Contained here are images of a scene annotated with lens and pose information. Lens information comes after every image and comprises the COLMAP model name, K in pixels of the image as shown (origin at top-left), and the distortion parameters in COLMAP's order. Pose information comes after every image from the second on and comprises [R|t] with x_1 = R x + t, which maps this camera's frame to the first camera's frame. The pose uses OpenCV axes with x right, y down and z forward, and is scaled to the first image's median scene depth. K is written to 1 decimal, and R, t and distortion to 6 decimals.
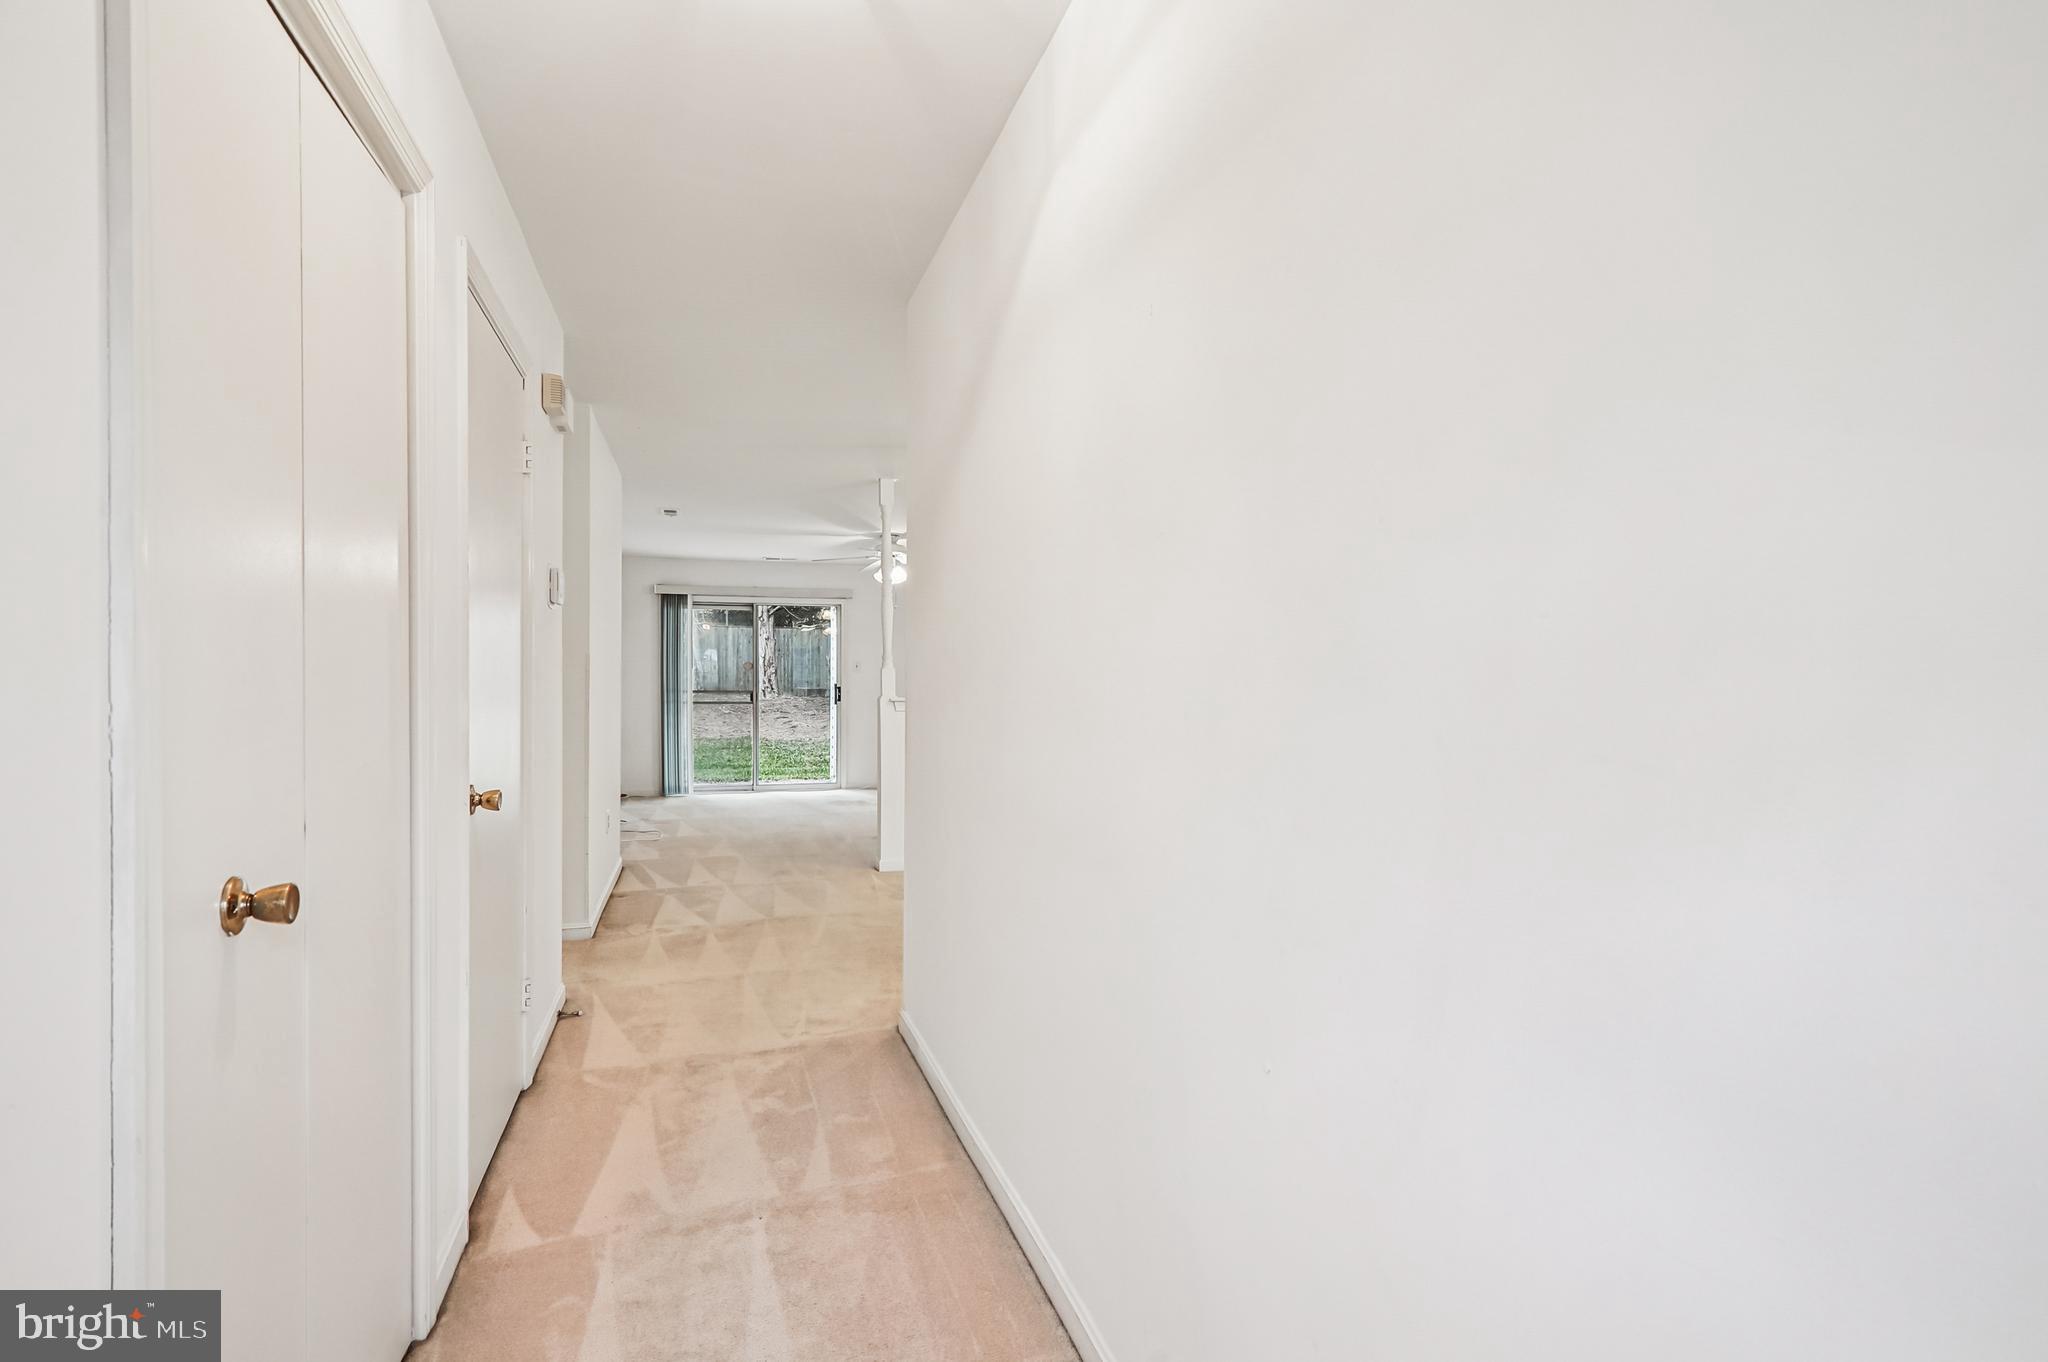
lens RADIAL K [[1001.3, 0, 1027.3], [0, 1001.3, 678.5], [0, 0, 1]] dist [0.002396, -0.000275]
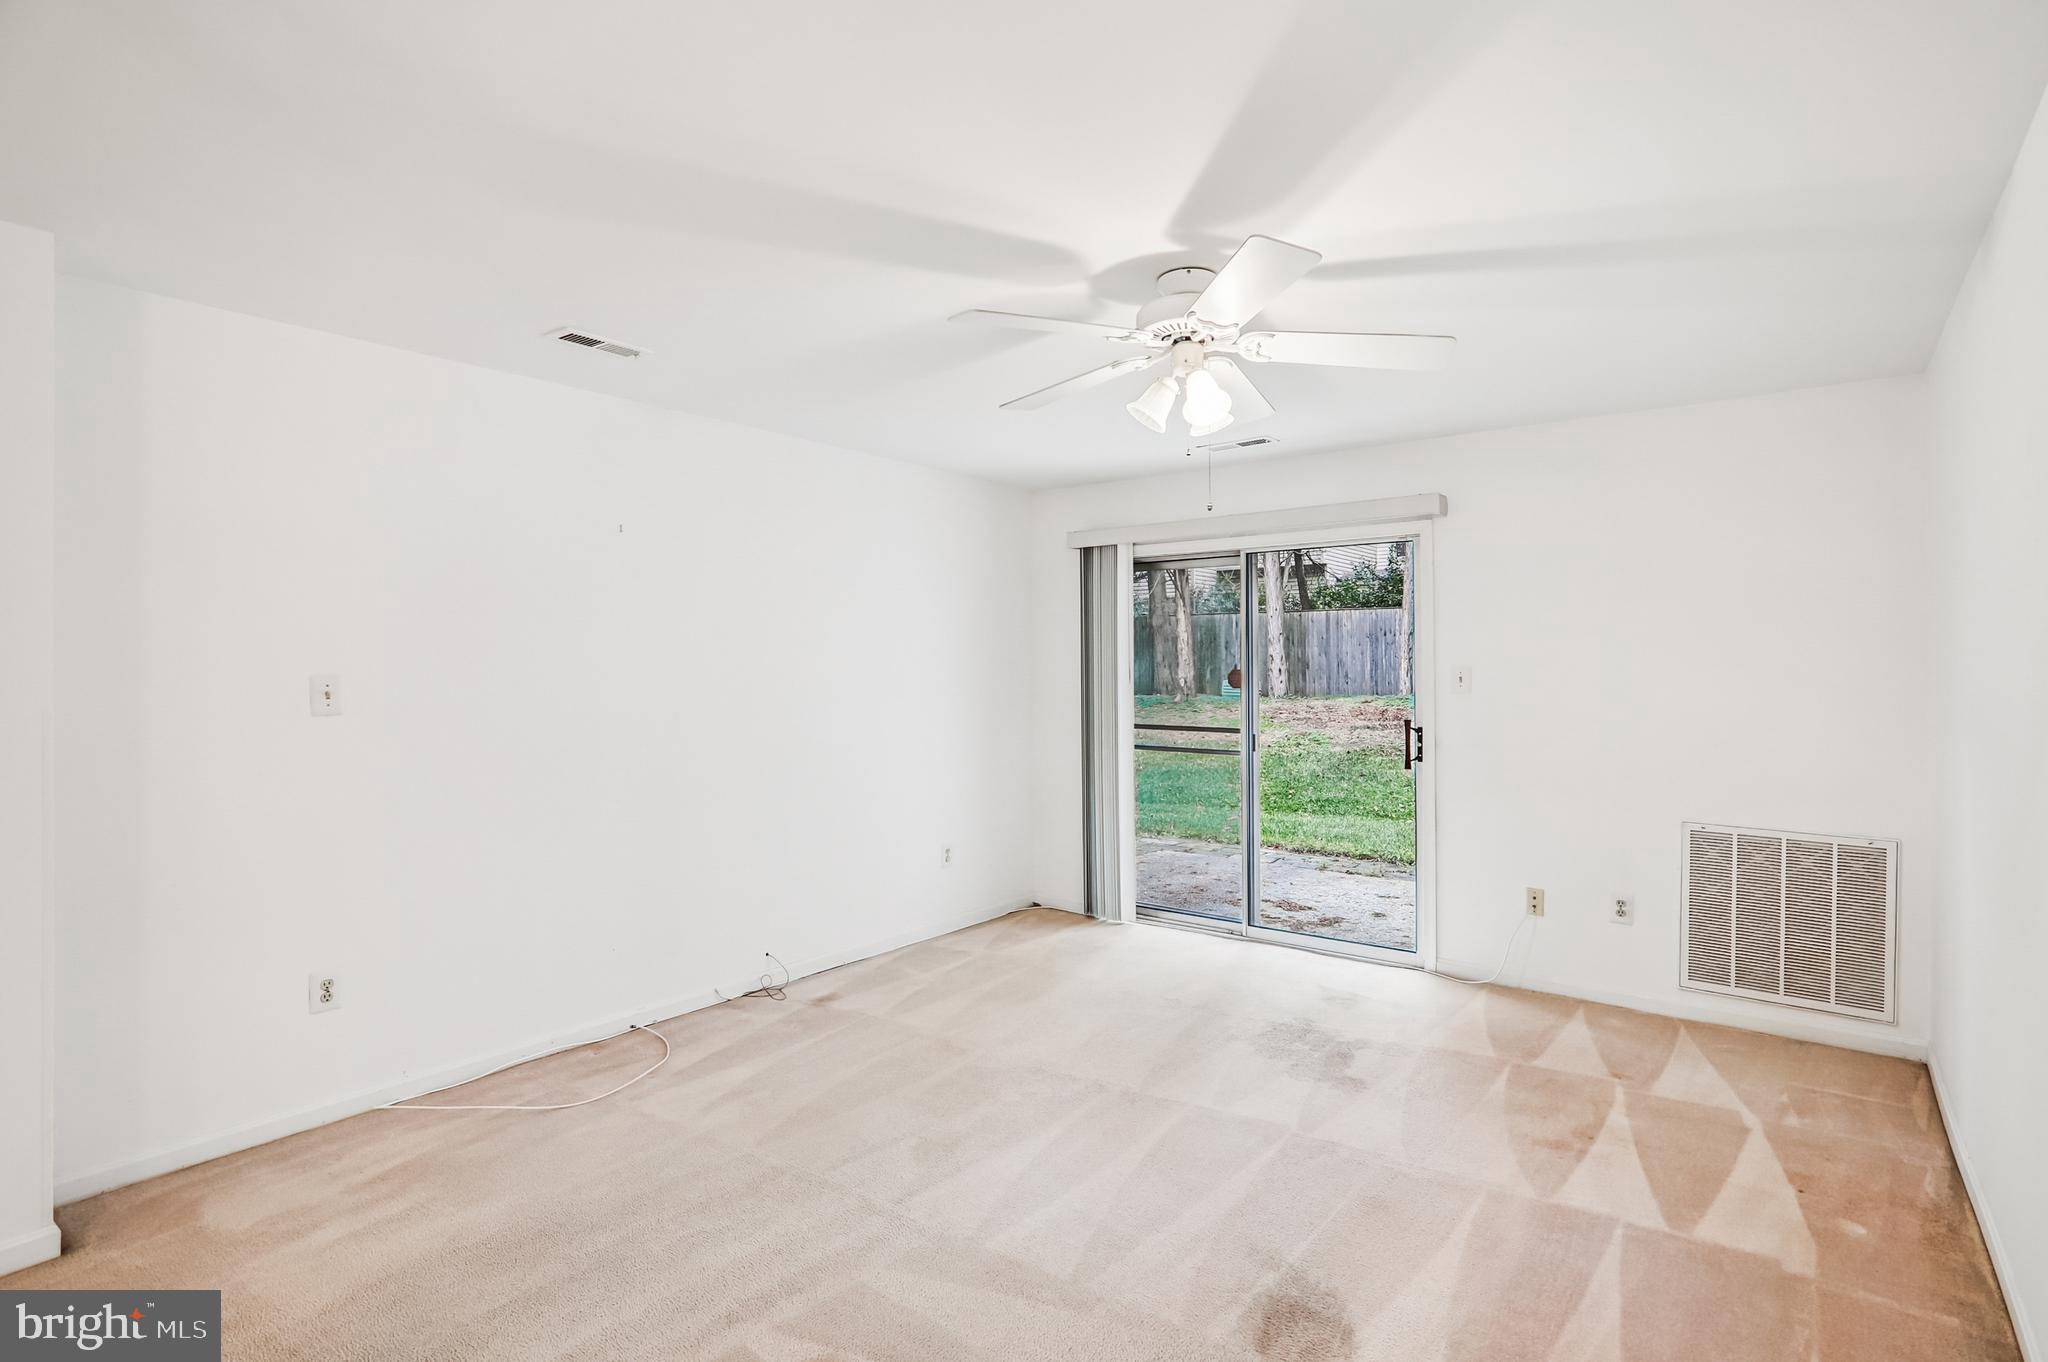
lens RADIAL K [[1013.5, 0, 1031.3], [0, 1013.5, 669.4], [0, 0, 1]] dist [-0.005226, -0.000721]
pose [[0.570946, -0.001802, -0.820986, 0.073760], [0.006439, 0.999977, 0.002283, -0.019226], [0.820963, -0.006590, 0.570944, 0.649090]]
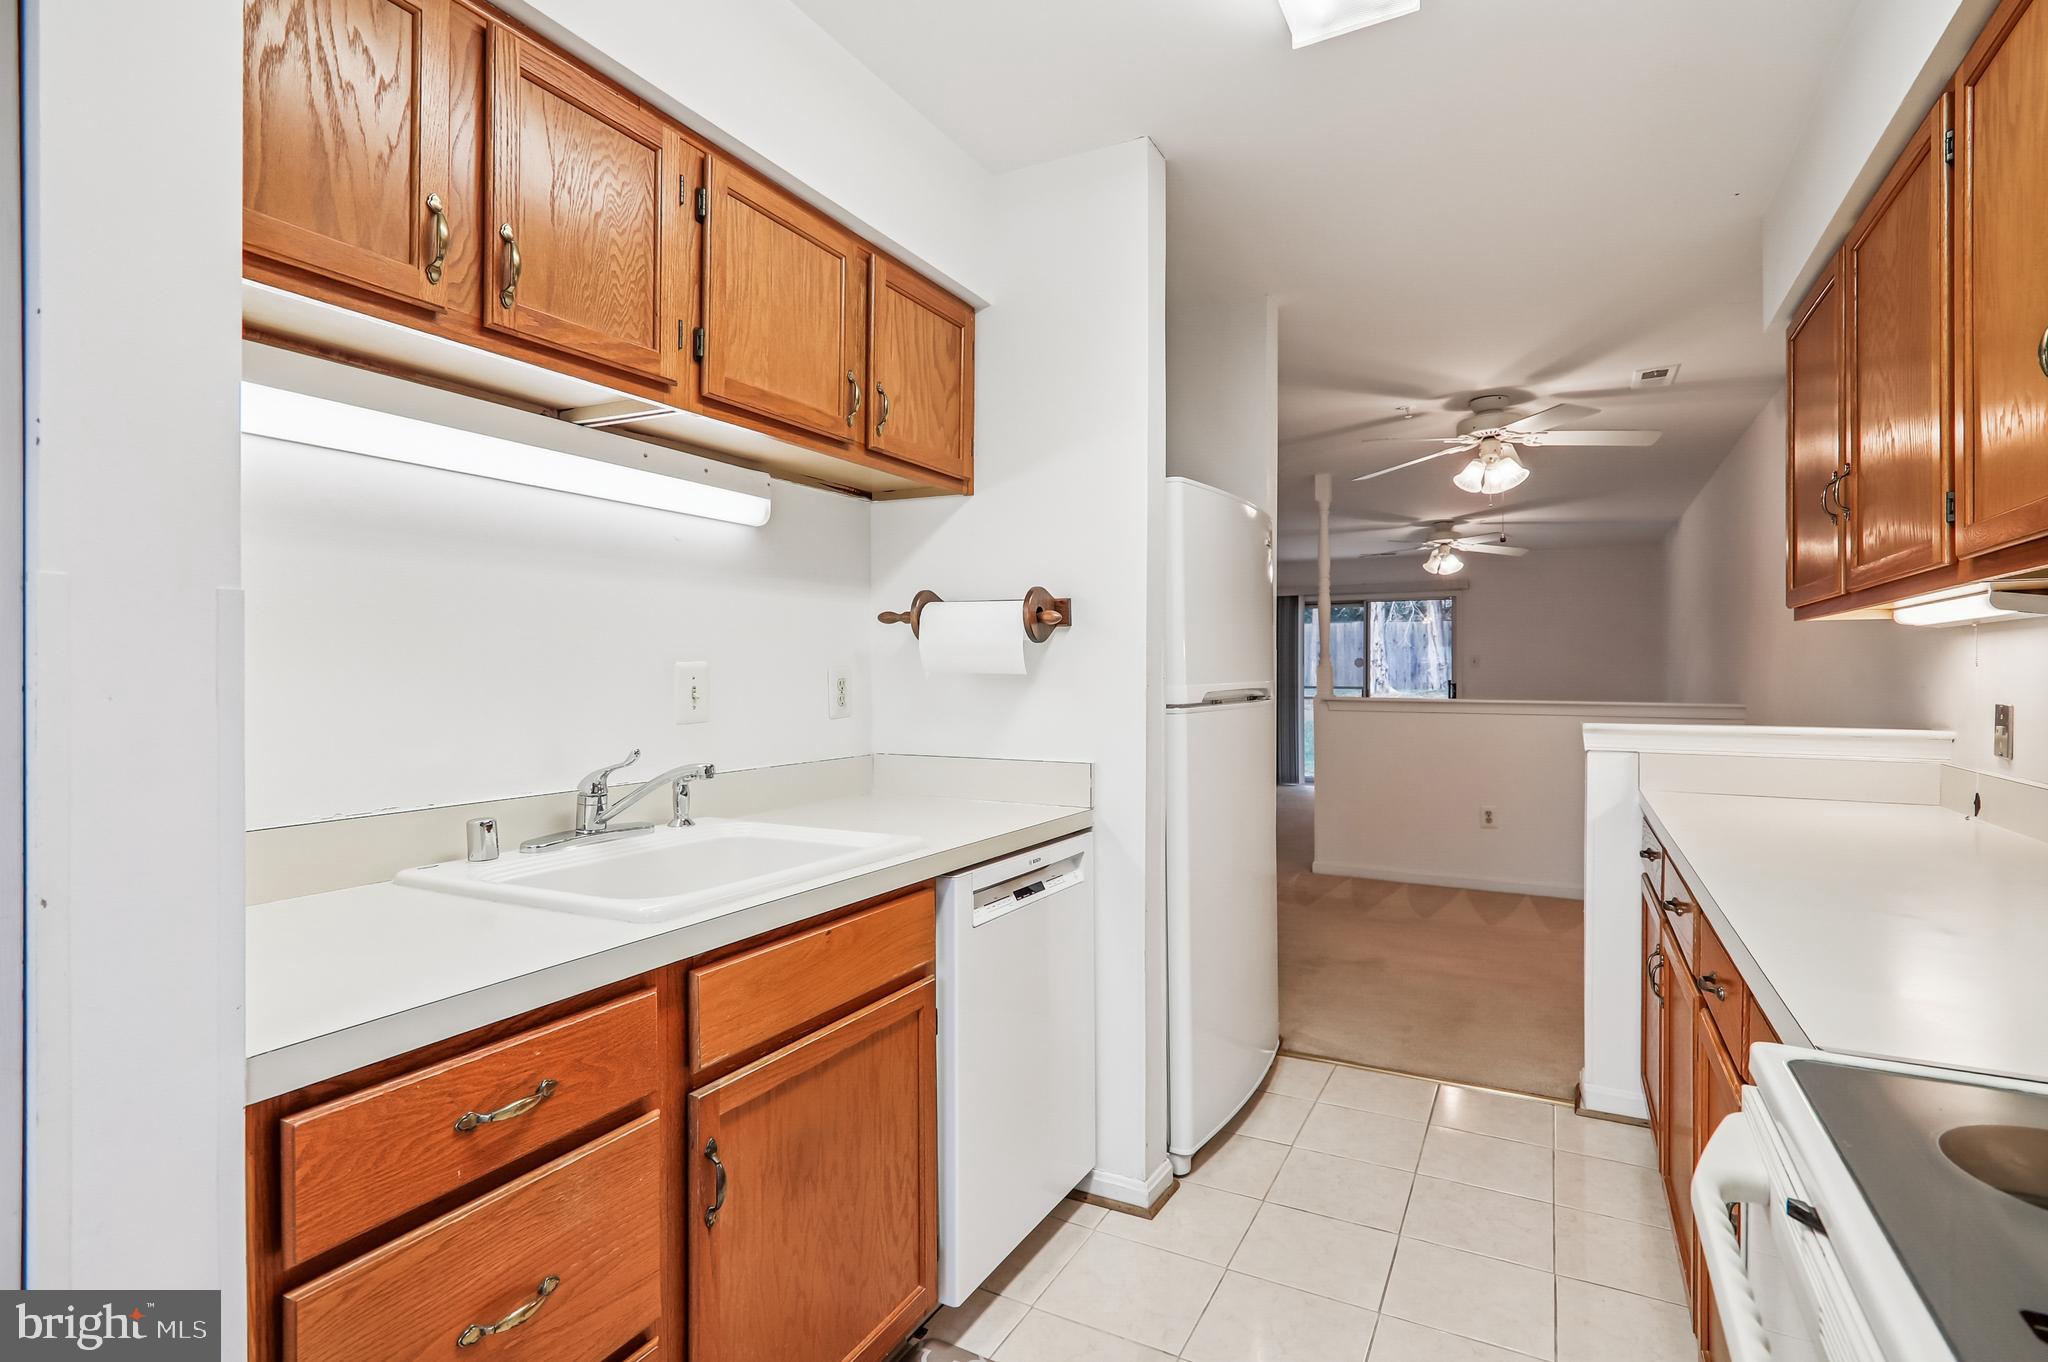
lens RADIAL K [[997.8, 0, 1026.6], [0, 997.8, 670.2], [0, 0, 1]] dist [0.006148, -0.000162]
pose [[0.694211, -0.001071, -0.719770, 0.217879], [0.000180, 0.999999, -0.001314, -0.003854], [0.719771, 0.000783, 0.694211, 0.061059]]
